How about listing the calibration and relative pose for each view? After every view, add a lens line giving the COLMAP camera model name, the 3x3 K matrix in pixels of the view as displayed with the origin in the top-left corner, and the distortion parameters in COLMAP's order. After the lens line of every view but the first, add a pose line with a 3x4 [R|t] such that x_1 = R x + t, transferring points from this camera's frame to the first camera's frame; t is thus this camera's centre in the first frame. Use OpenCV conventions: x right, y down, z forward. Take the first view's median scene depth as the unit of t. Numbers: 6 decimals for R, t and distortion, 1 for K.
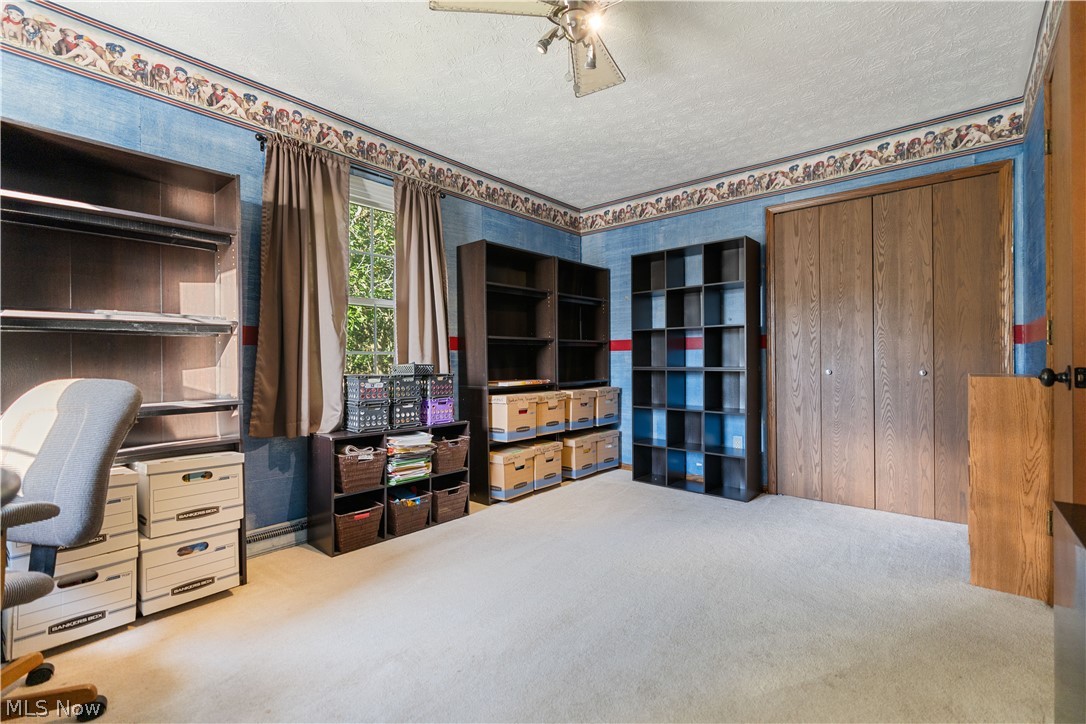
lens RADIAL K [[486.4, 0, 543.5], [0, 486.4, 362.8], [0, 0, 1]] dist [-0.007535, 0.003289]
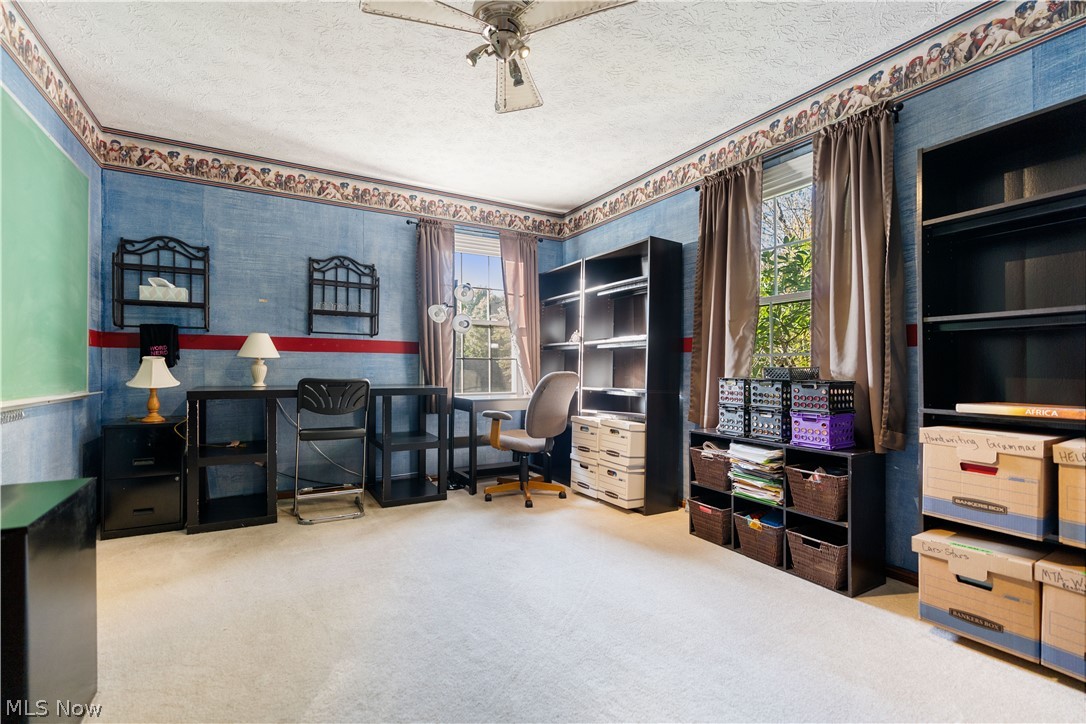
lens RADIAL K [[486.4, 0, 543.5], [0, 486.4, 365.1], [0, 0, 1]] dist [-0.007535, 0.003289]
pose [[-0.331928, 0.004900, -0.943292, 0.673478], [0.000951, 0.999988, 0.004860, -0.004932], [0.943304, 0.000716, -0.331929, 0.925493]]
